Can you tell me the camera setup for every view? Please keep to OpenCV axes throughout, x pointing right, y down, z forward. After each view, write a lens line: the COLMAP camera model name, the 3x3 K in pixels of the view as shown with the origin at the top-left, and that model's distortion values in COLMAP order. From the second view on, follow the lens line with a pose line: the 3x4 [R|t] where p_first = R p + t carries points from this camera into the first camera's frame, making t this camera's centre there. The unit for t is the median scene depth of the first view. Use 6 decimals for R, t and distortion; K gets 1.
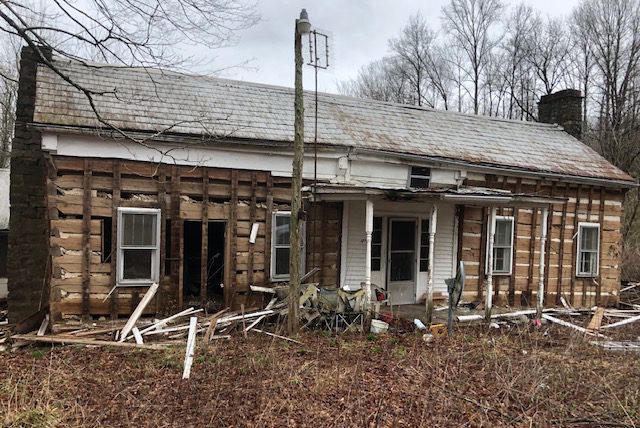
lens RADIAL K [[492.6, 0, 321.1], [0, 492.6, 227.5], [0, 0, 1]] dist [0.004160, 0.002124]
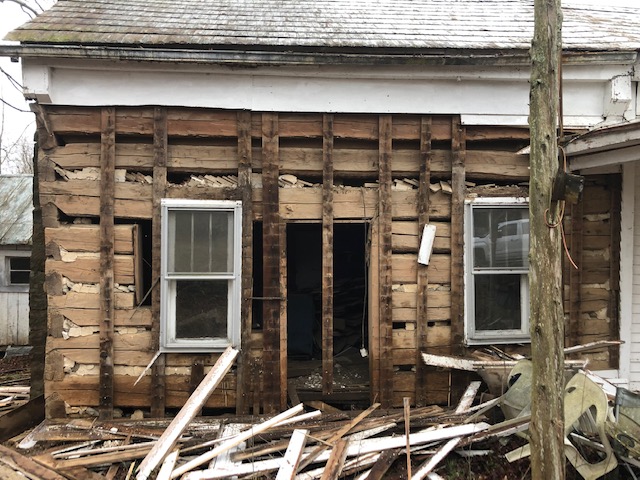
lens RADIAL K [[527.3, 0, 320.0], [0, 527.3, 240.0], [0, 0, 1]] dist [0.054845, 0.001250]
pose [[0.945962, -0.024634, -0.323341, -0.072437], [0.022349, 0.999692, -0.010779, 0.010722], [0.323507, 0.002970, 0.946221, 0.507987]]
